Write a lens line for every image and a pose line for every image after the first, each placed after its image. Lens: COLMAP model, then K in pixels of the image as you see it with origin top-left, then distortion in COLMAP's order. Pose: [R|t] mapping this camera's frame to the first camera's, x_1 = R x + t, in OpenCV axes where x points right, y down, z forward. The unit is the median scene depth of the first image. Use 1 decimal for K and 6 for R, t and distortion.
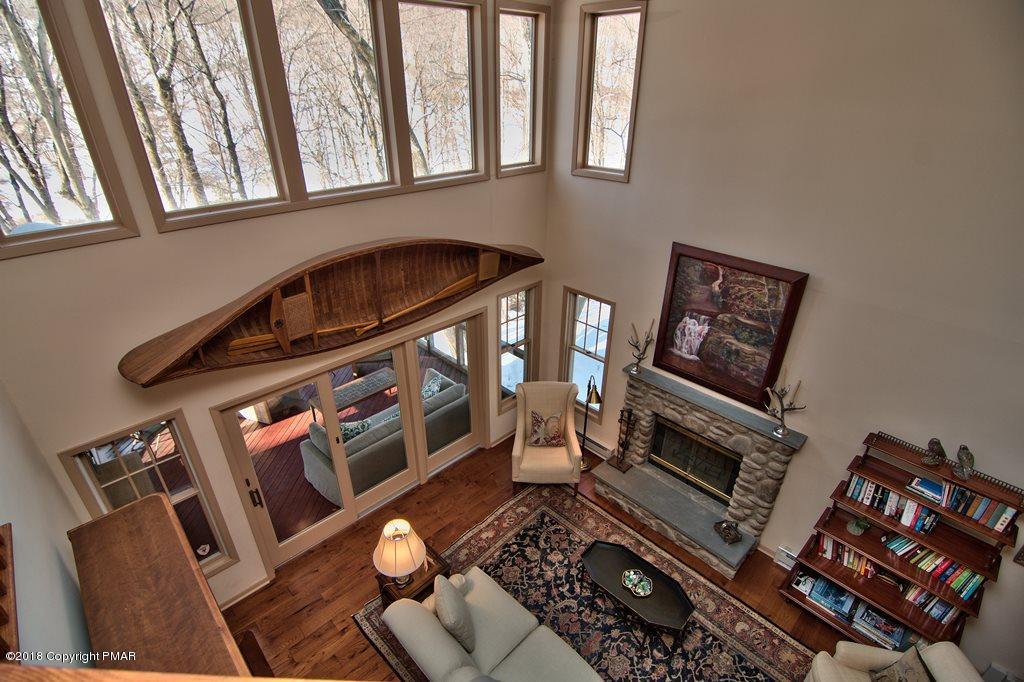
lens RADIAL K [[487.1, 0, 508.5], [0, 487.1, 348.2], [0, 0, 1]] dist [-0.005893, -0.010980]
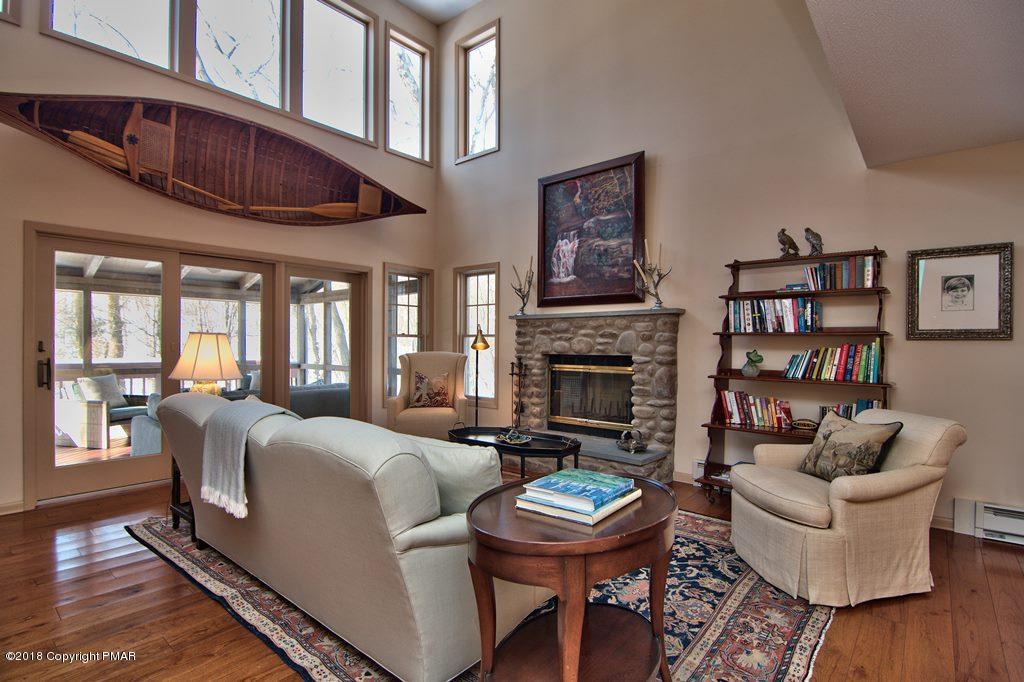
lens RADIAL K [[499.9, 0, 506.8], [0, 499.9, 346.4], [0, 0, 1]] dist [-0.000033, -0.011996]
pose [[0.994589, 0.003980, 0.103811, 0.143648], [0.045249, 0.882902, -0.467372, 0.633420], [-0.093515, 0.469541, 0.877945, 0.173248]]
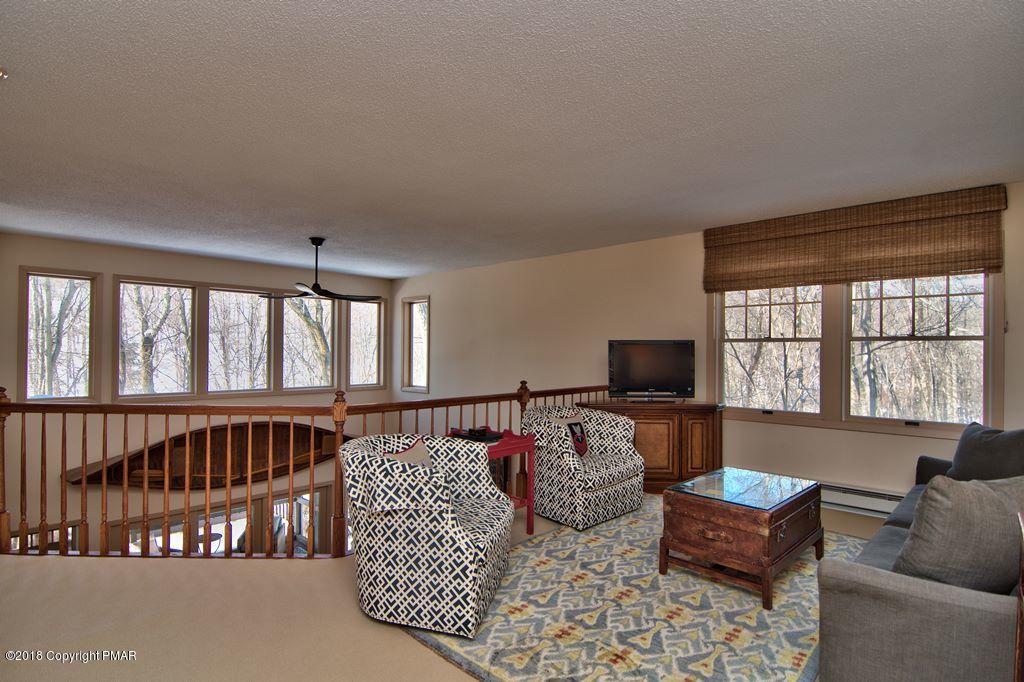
lens RADIAL K [[517.3, 0, 508.2], [0, 517.3, 347.0], [0, 0, 1]] dist [-0.002396, -0.013756]
pose [[0.998894, 0.008297, 0.046273, 0.425624], [0.015038, 0.876182, -0.481747, 0.334365], [-0.044540, 0.481910, 0.875088, -0.539052]]
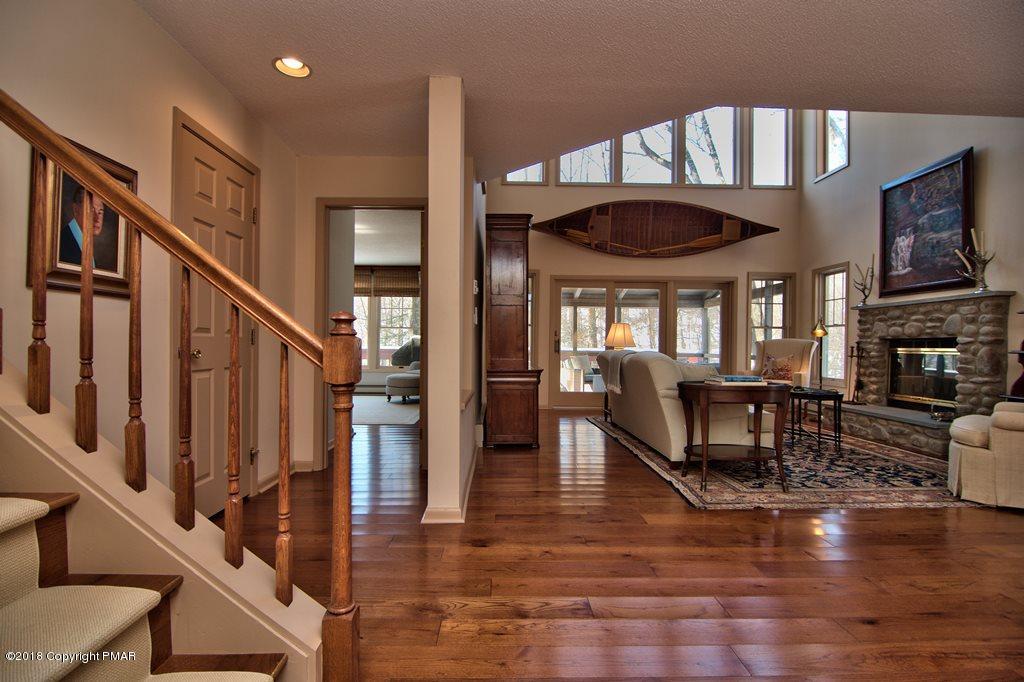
lens RADIAL K [[487.1, 0, 508.5], [0, 487.1, 348.2], [0, 0, 1]] dist [-0.005893, -0.010980]
pose [[0.737793, 0.010665, -0.674942, 0.462310], [-0.328595, 0.879085, -0.345303, 0.882510], [0.589649, 0.476545, 0.652088, -0.189060]]
